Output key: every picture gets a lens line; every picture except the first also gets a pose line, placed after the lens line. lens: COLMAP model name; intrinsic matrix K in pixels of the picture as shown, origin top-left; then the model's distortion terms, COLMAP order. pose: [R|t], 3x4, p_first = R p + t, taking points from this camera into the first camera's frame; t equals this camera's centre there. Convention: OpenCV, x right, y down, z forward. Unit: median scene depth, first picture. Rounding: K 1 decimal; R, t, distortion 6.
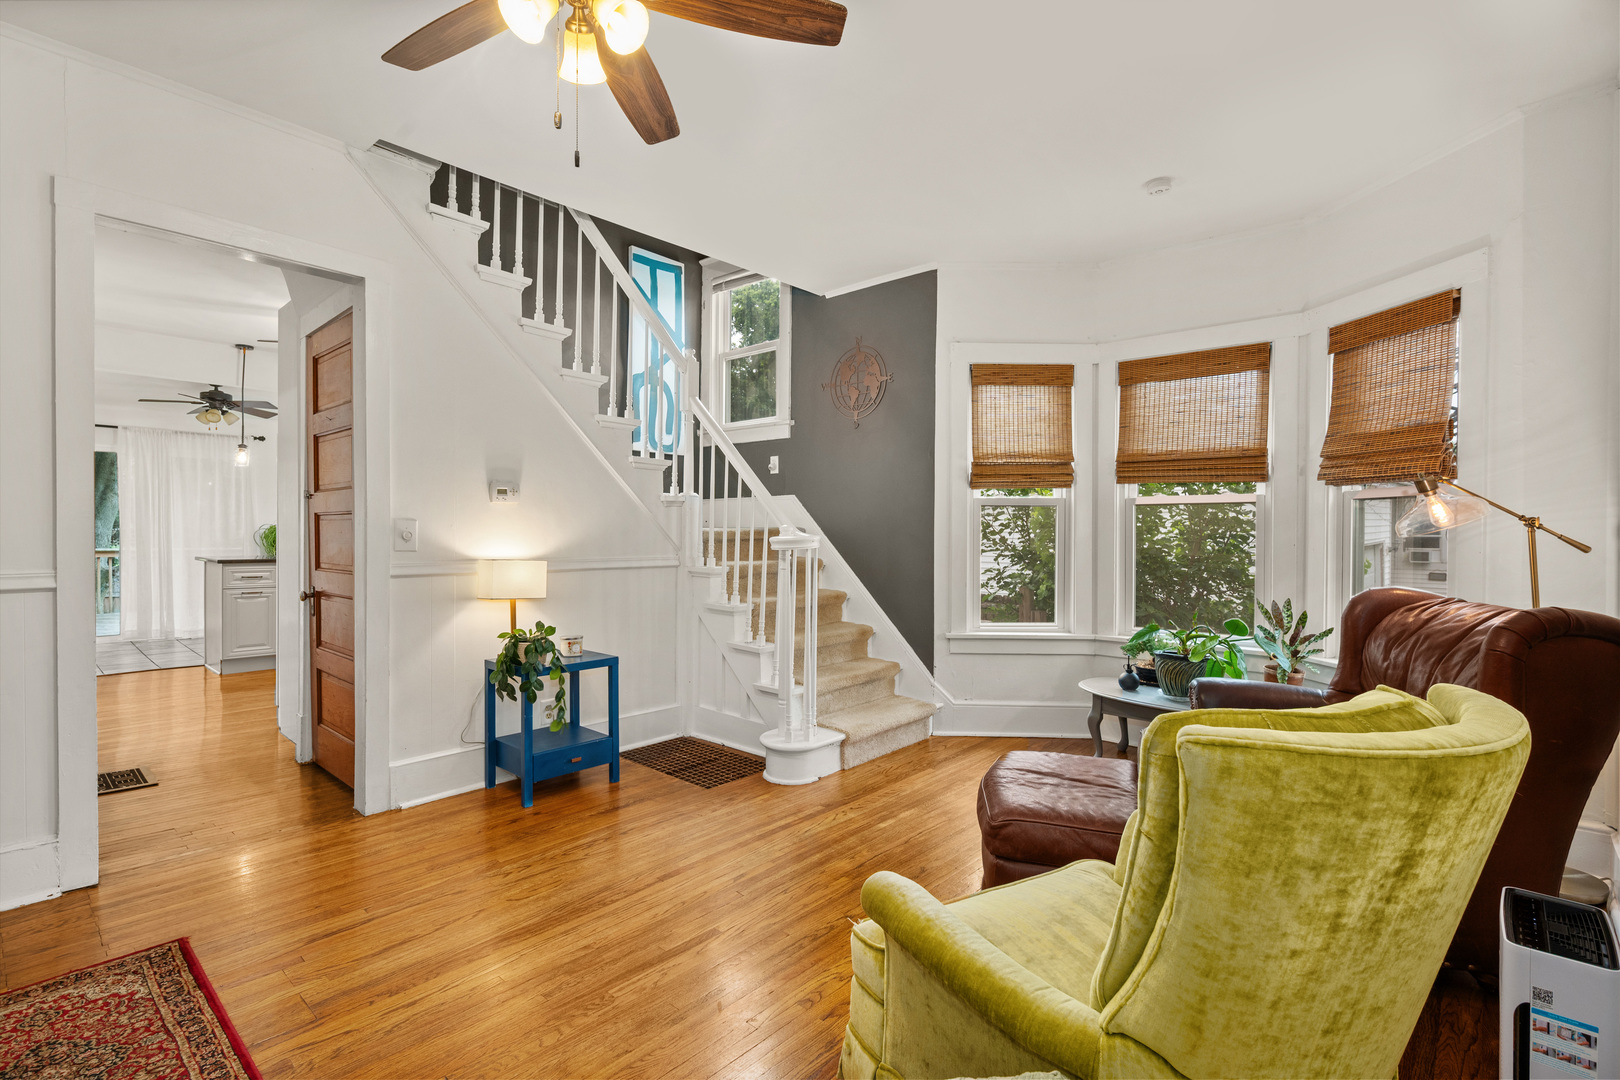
lens RADIAL K [[756.4, 0, 802.4], [0, 756.4, 533.3], [0, 0, 1]] dist [0.001735, 0.000255]
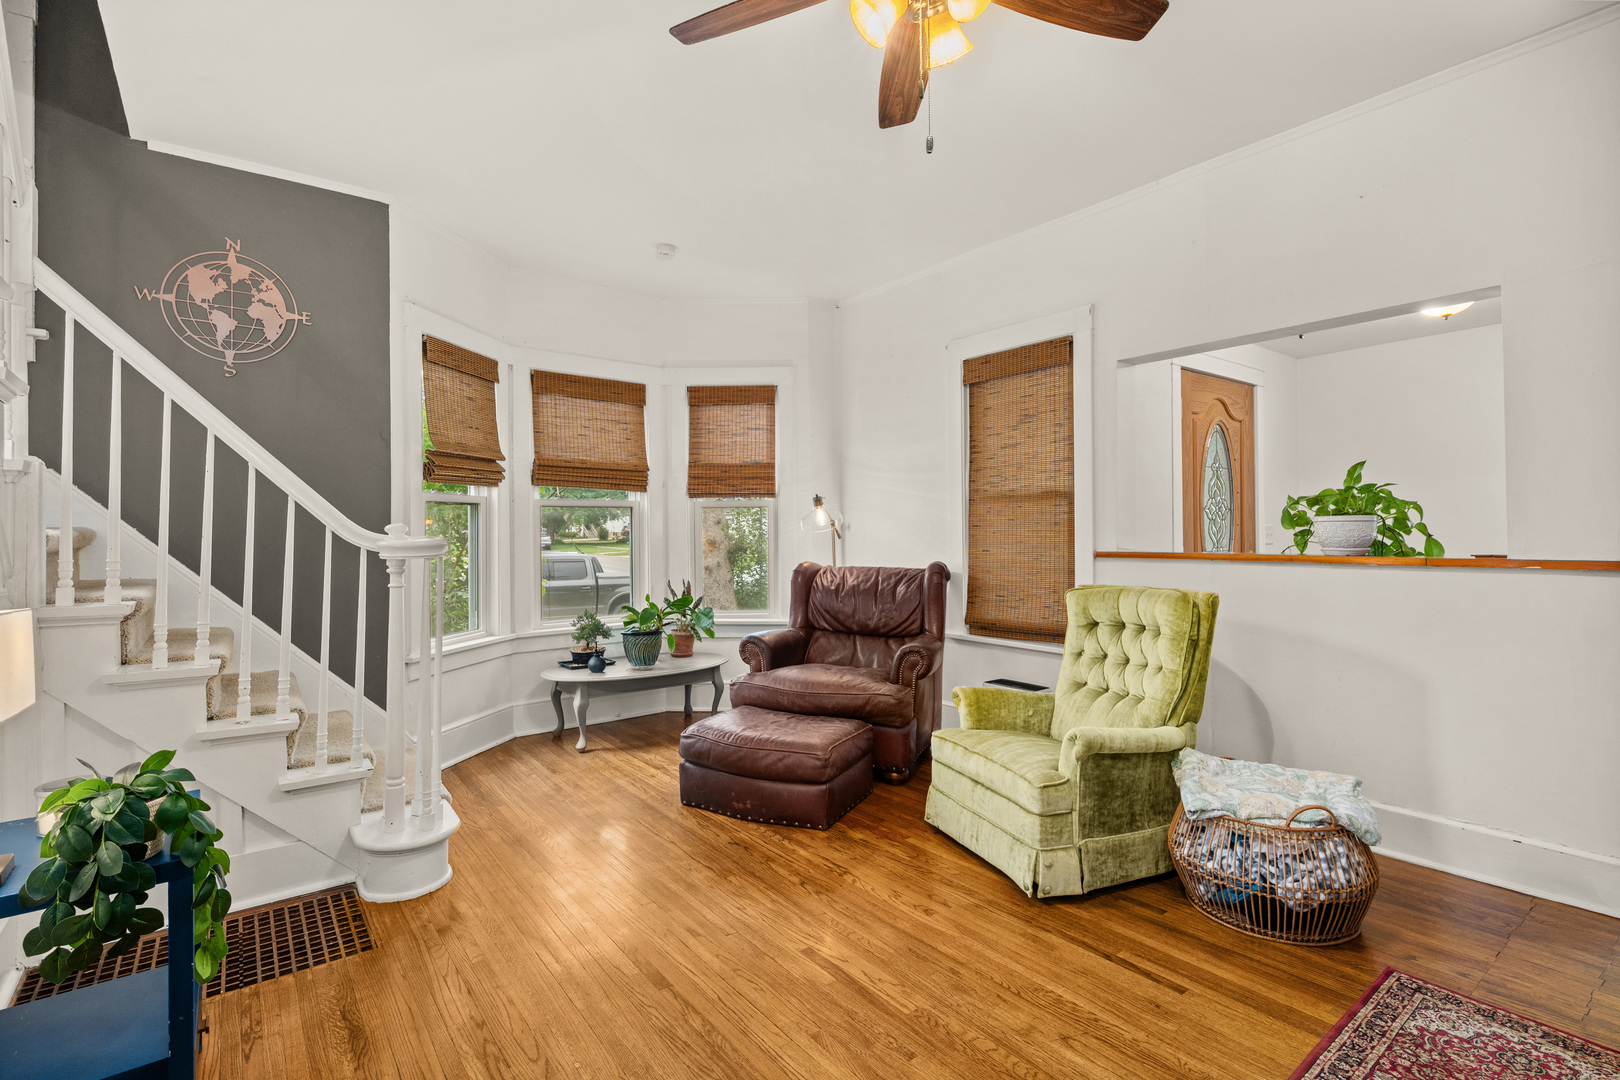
lens RADIAL K [[756.4, 0, 802.4], [0, 756.4, 533.3], [0, 0, 1]] dist [0.001735, 0.000255]
pose [[0.181686, -0.004678, 0.983345, -0.548717], [0.012715, 0.999916, 0.002407, 0.002103], [-0.983274, 0.012066, 0.181730, 0.444894]]
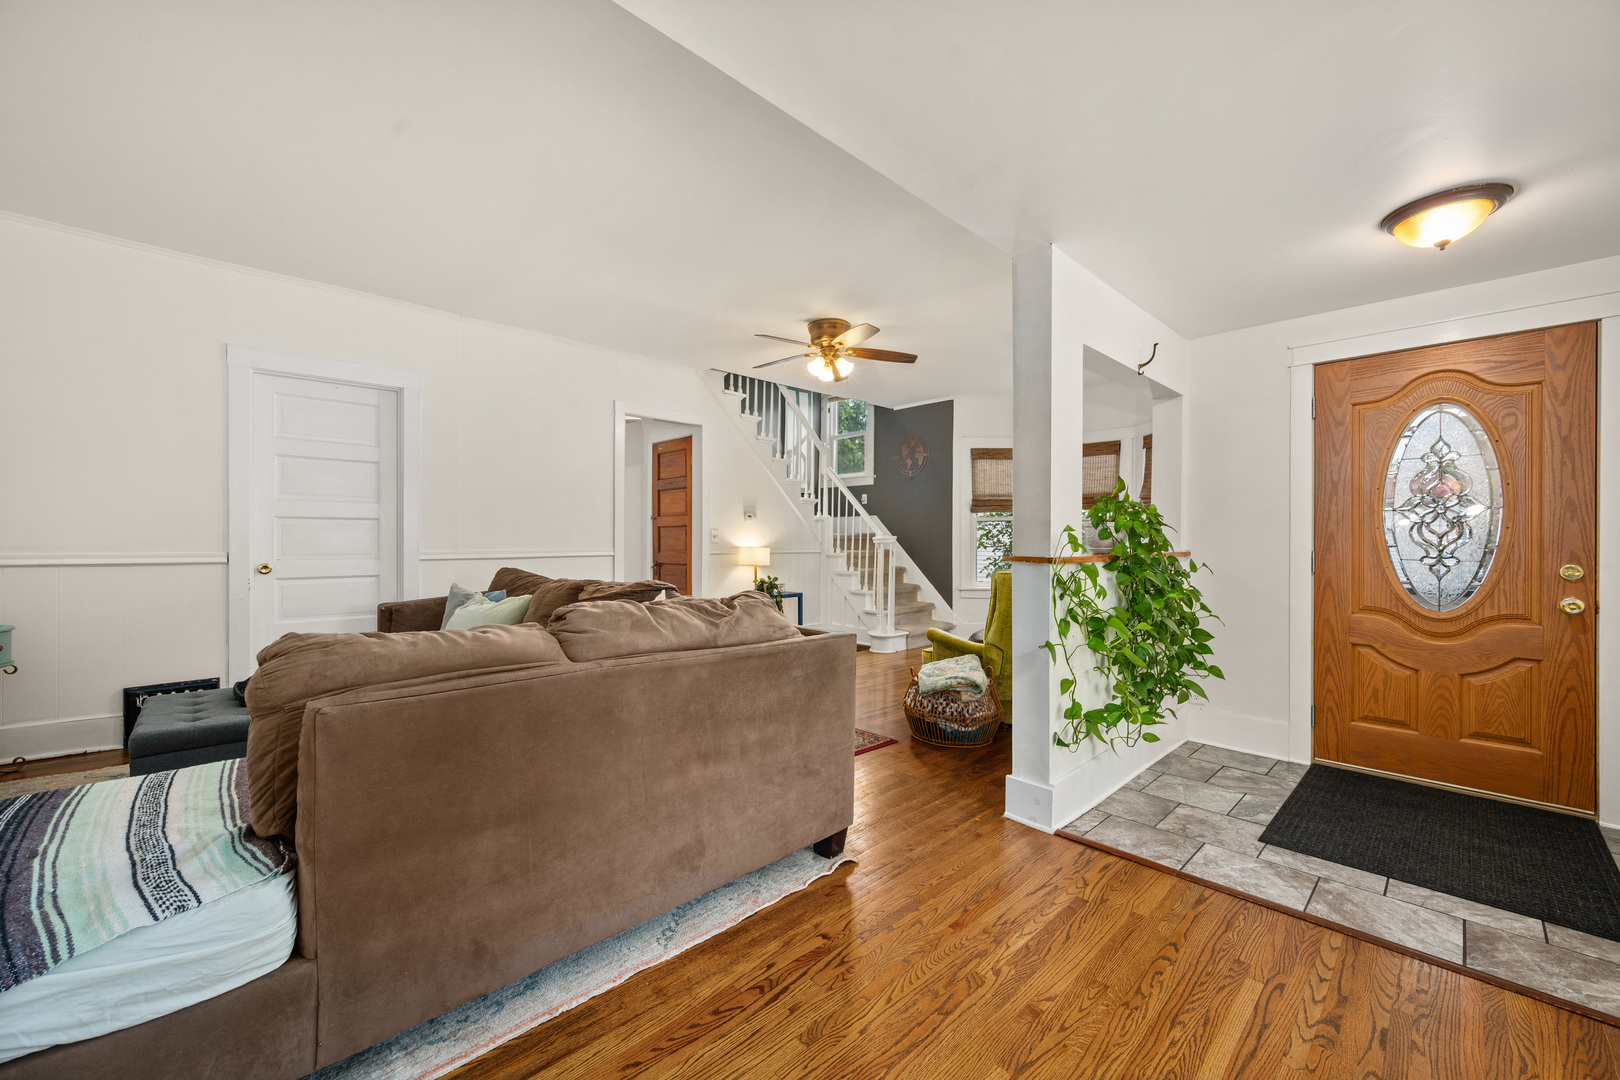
lens RADIAL K [[621.5, 0, 810.0], [0, 621.5, 540.0], [0, 0, 1]] dist [0.000292, 0.000004]
pose [[0.997673, -0.002336, -0.068143, -0.085522], [0.002407, 0.999997, 0.000954, 0.009626], [0.068140, -0.001116, 0.997675, -0.643075]]
